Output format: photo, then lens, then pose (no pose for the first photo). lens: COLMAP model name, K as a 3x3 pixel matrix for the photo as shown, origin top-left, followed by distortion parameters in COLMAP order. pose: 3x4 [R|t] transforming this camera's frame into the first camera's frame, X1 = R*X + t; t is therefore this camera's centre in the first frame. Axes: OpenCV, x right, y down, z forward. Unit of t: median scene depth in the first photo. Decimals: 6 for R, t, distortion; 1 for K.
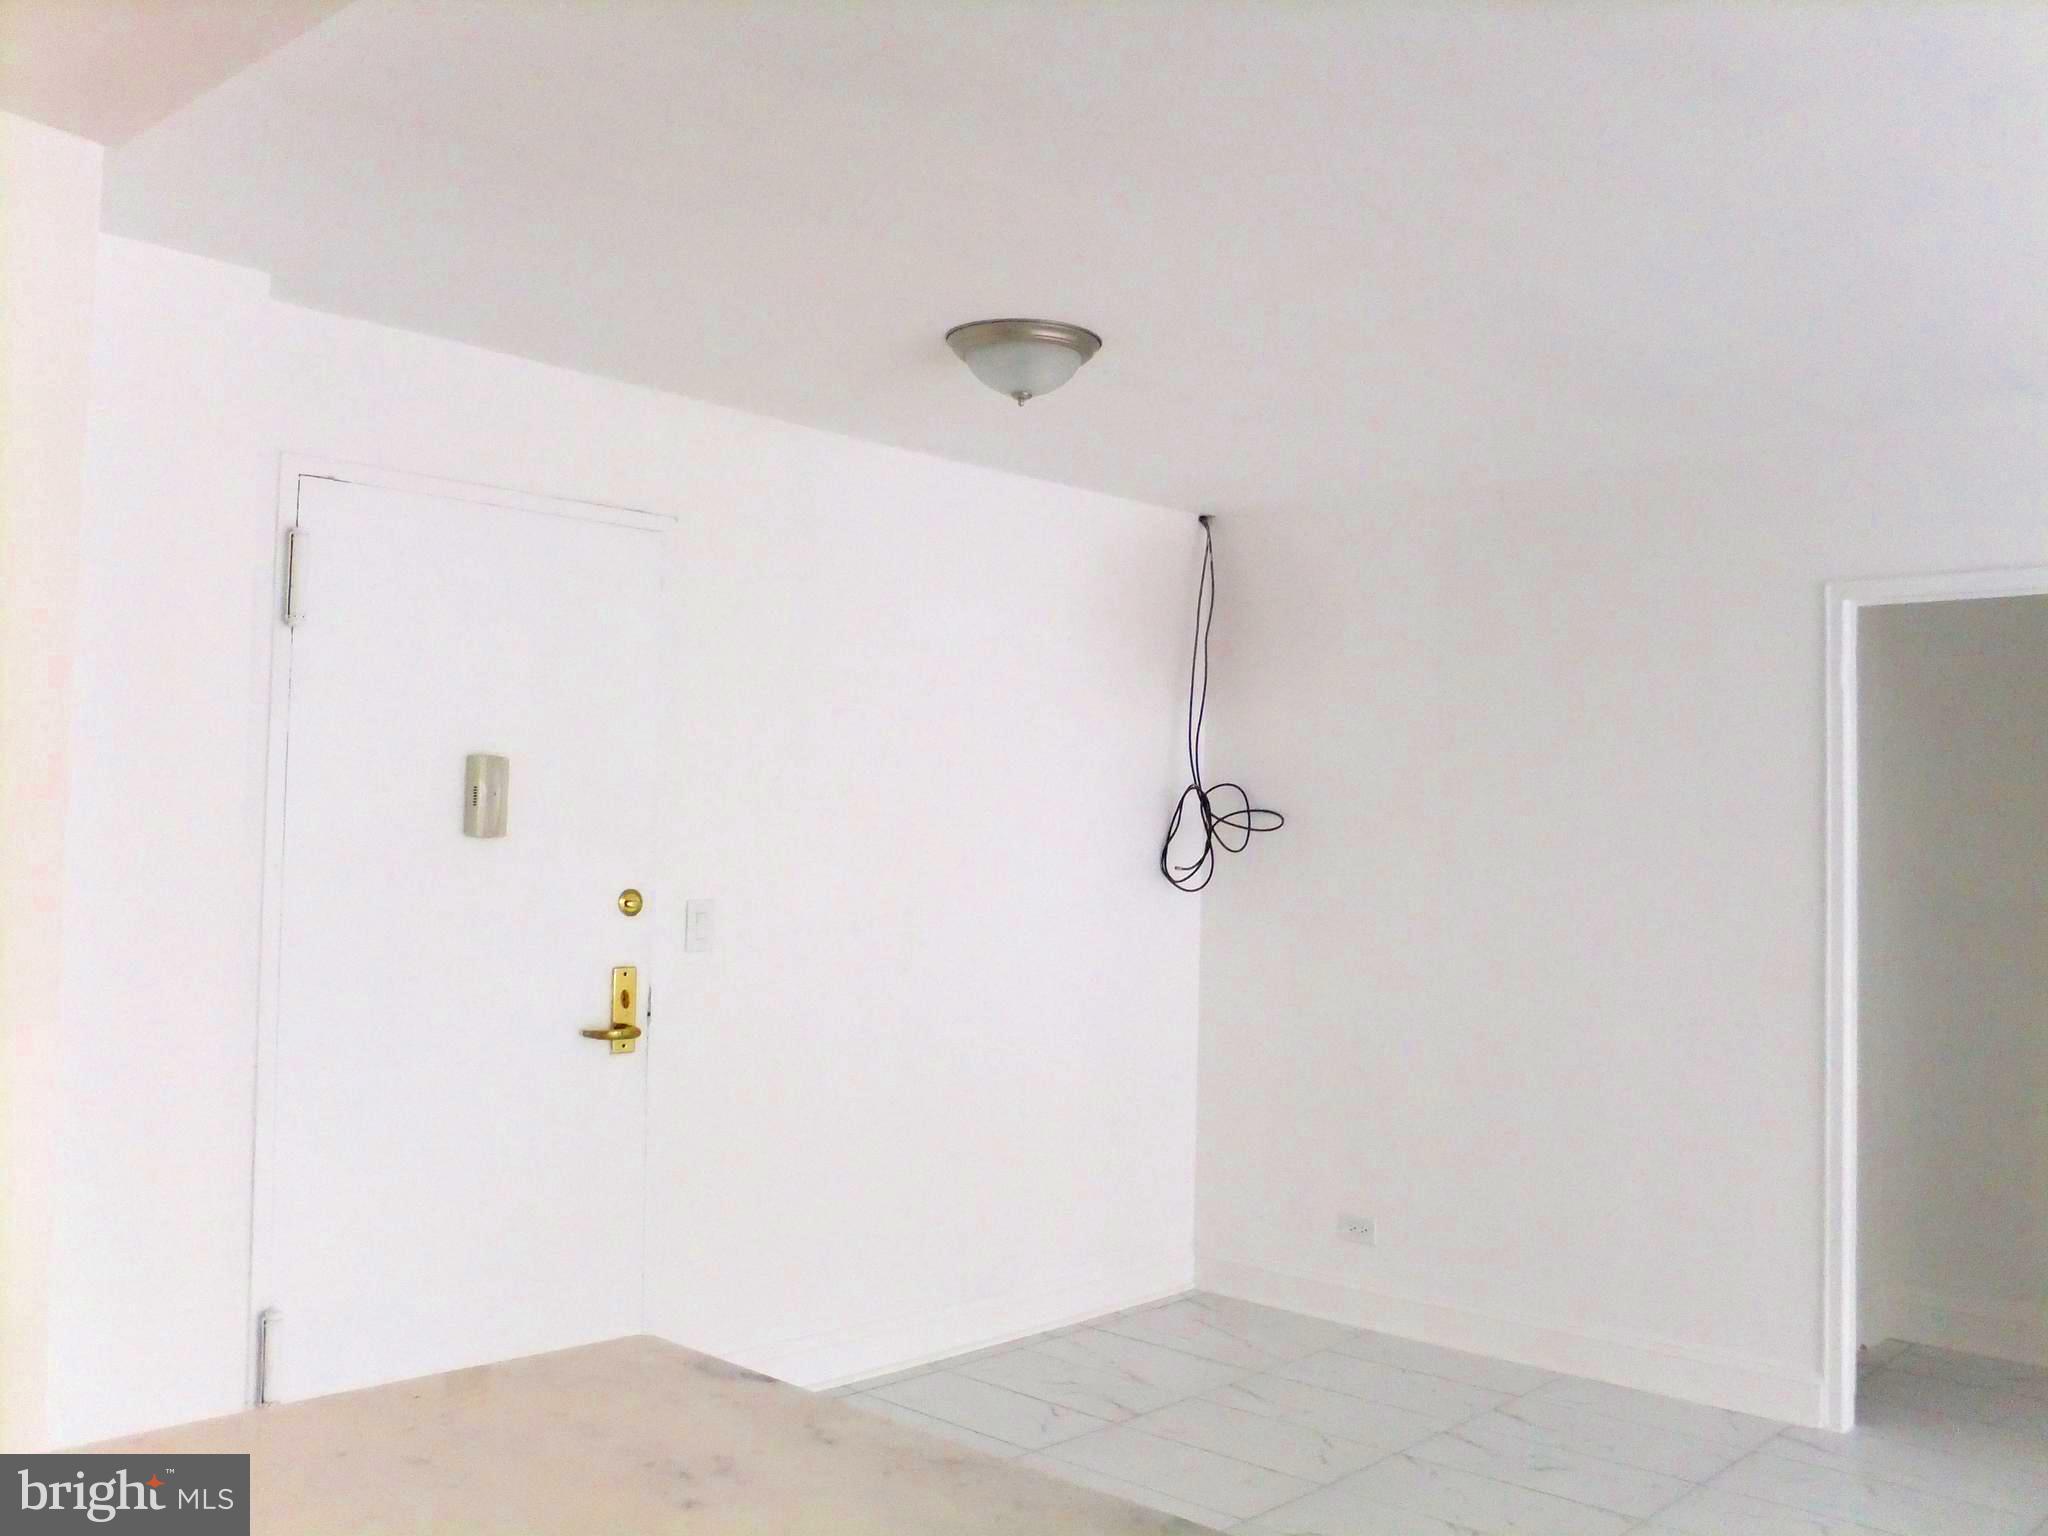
lens RADIAL K [[1853.3, 0, 1024.9], [0, 1853.3, 753.4], [0, 0, 1]] dist [-0.134151, 0.162927]
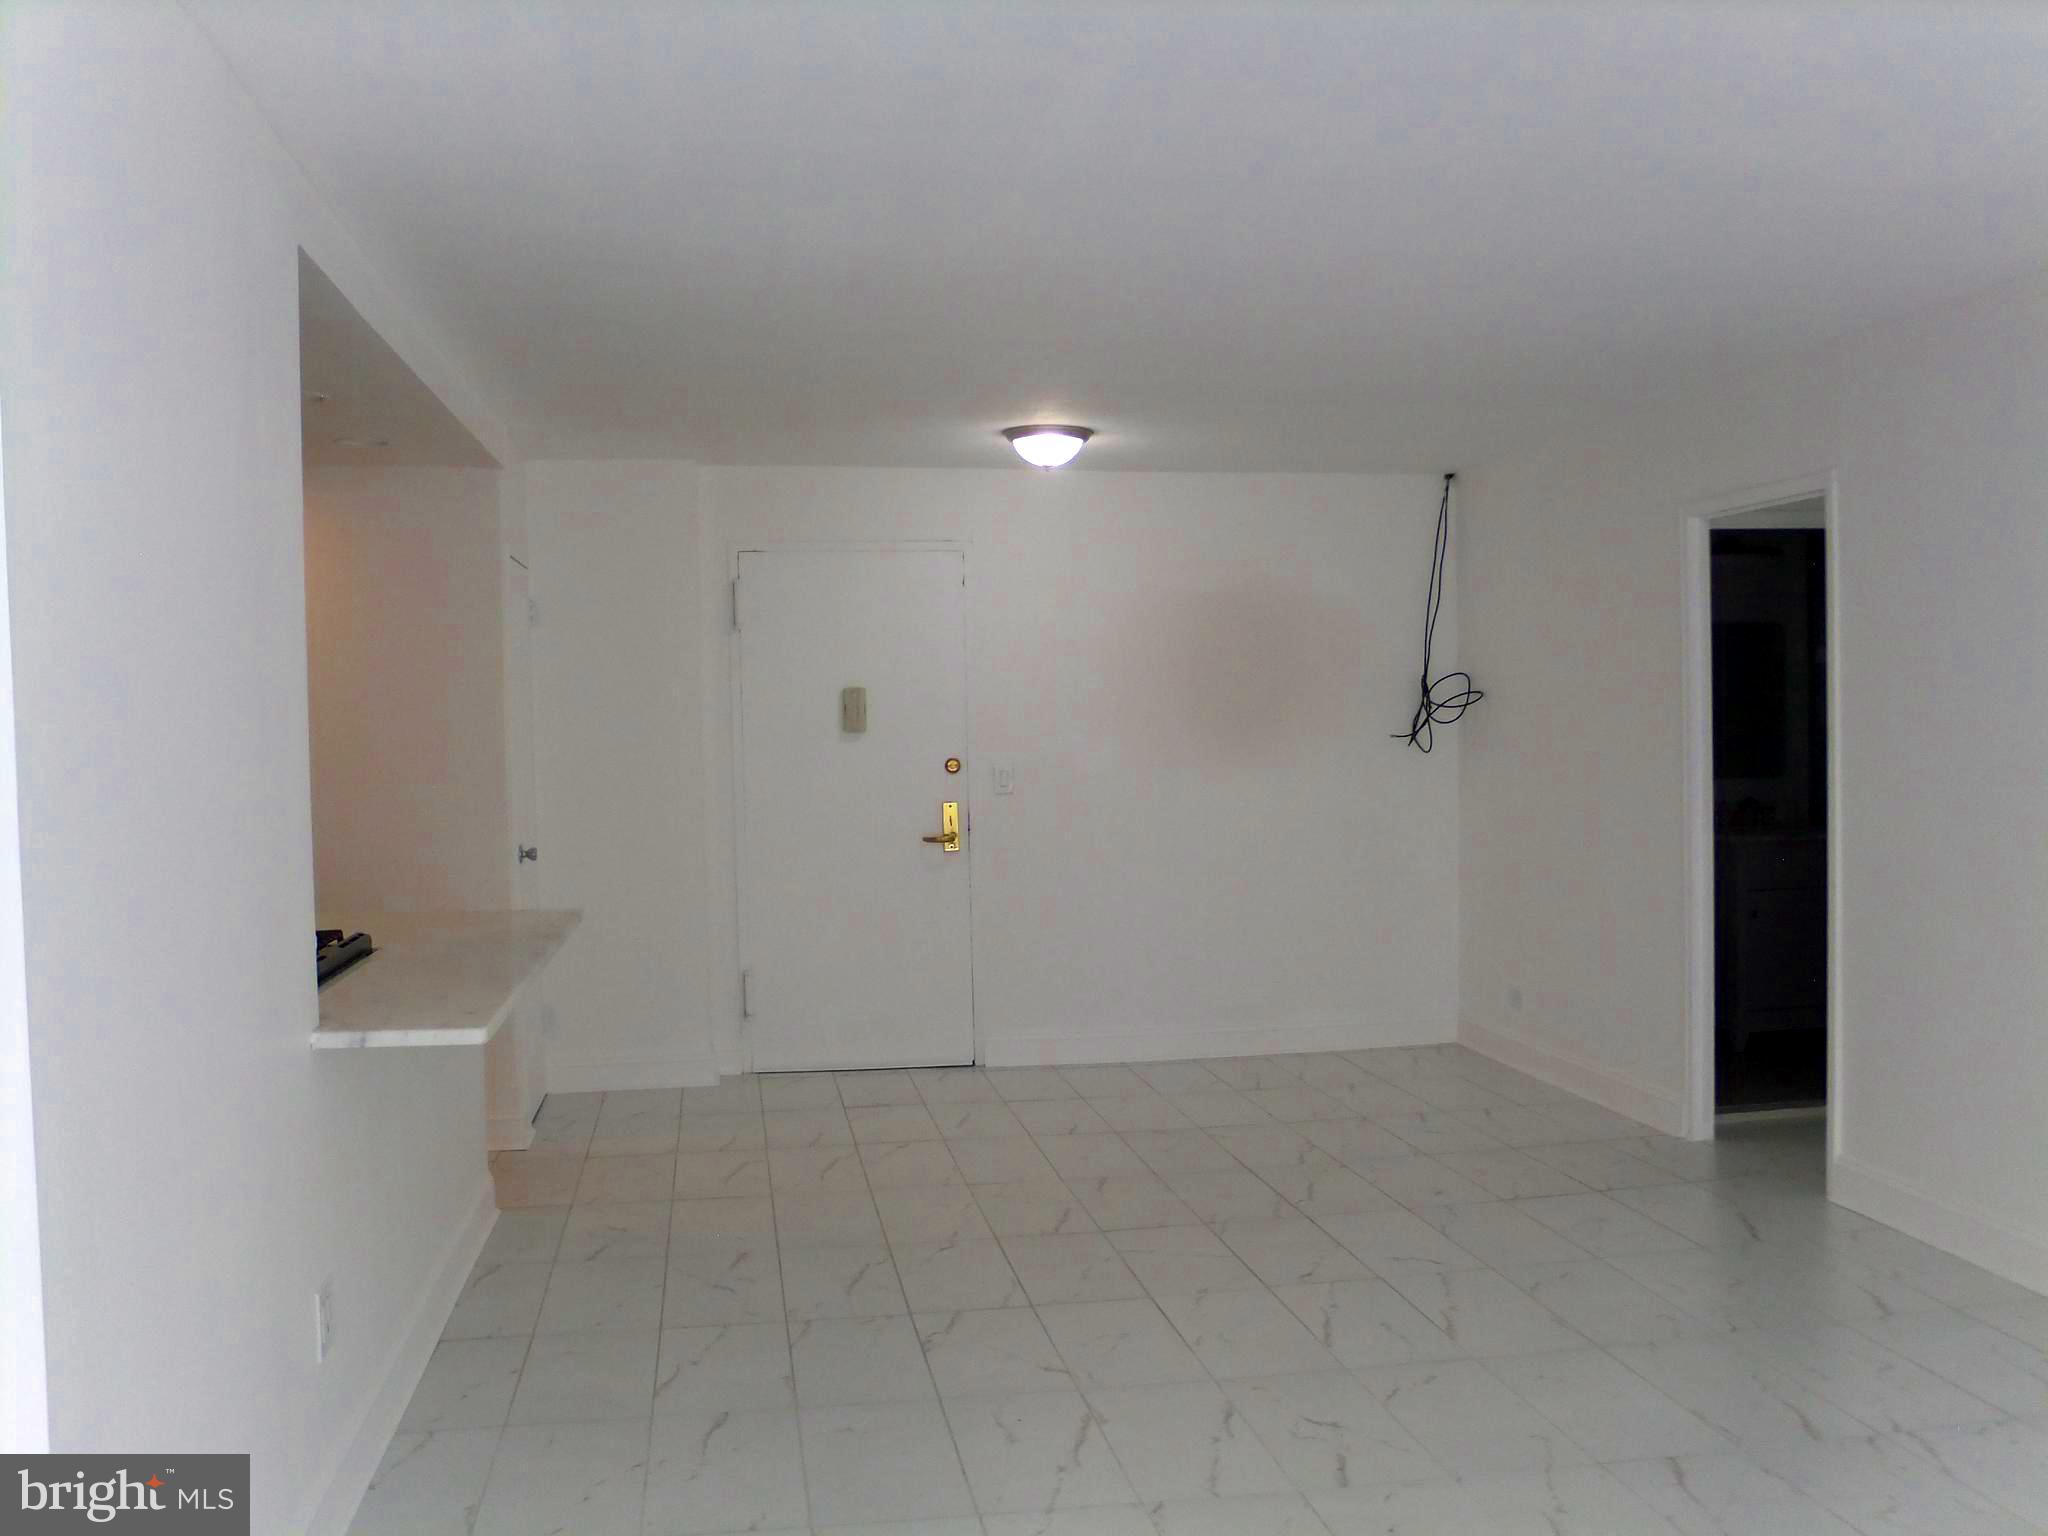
lens RADIAL K [[1853.3, 0, 1023.6], [0, 1853.3, 771.5], [0, 0, 1]] dist [-0.134151, 0.162927]
pose [[0.789764, -0.018097, -0.613144, 0.891569], [0.061494, 0.996865, 0.049784, 0.002569], [0.610321, -0.077022, 0.788401, -0.340360]]
